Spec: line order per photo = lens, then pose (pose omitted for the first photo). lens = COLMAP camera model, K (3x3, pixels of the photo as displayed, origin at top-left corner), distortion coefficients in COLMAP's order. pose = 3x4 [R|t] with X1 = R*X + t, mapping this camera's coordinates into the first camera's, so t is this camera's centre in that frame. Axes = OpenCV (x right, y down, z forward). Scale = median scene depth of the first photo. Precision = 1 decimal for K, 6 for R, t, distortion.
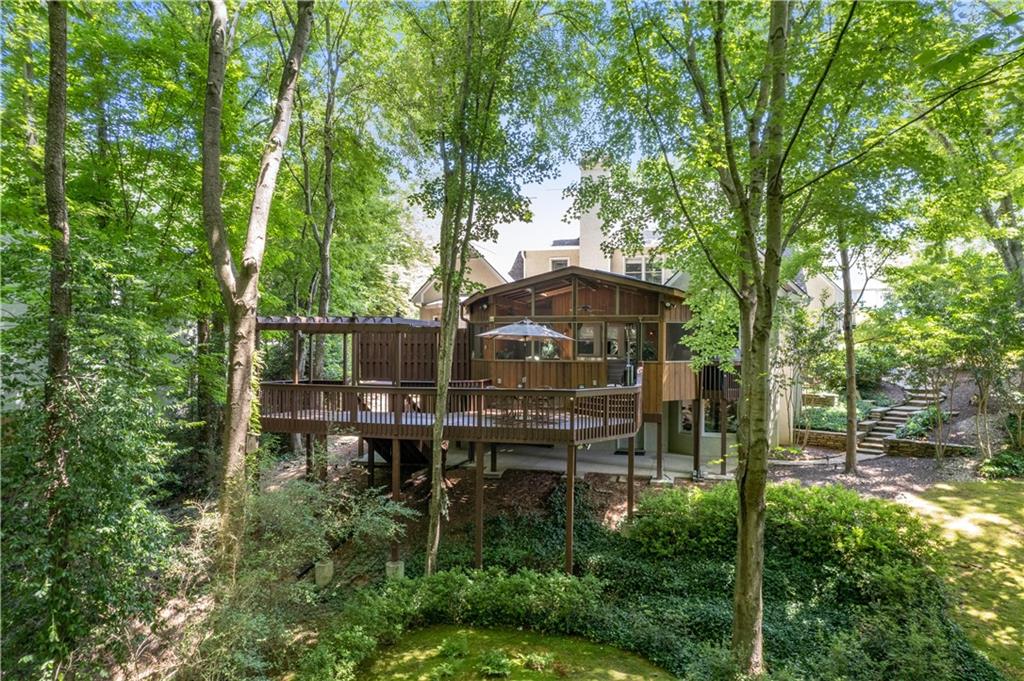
lens RADIAL K [[646.7, 0, 514.8], [0, 646.7, 339.4], [0, 0, 1]] dist [-0.000944, 0.001251]
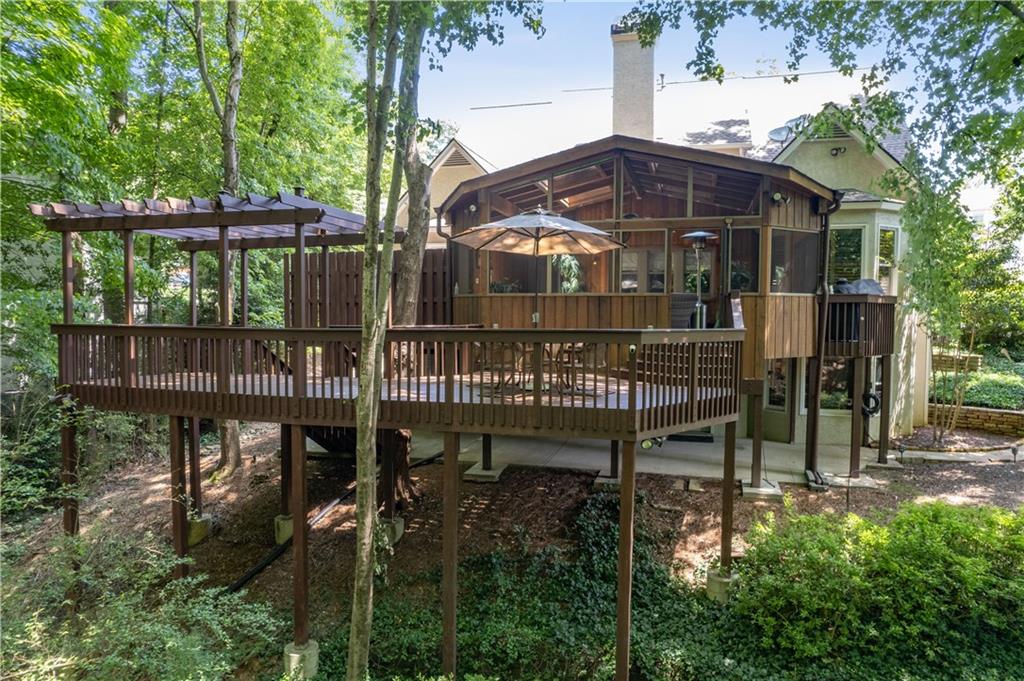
lens RADIAL K [[646.7, 0, 509.8], [0, 646.7, 341.2], [0, 0, 1]] dist [-0.000944, 0.001251]
pose [[0.999713, 0.001072, -0.023946, 0.005780], [0.000130, 0.998742, 0.050147, 0.053556], [0.023970, -0.050135, 0.998455, 0.433371]]
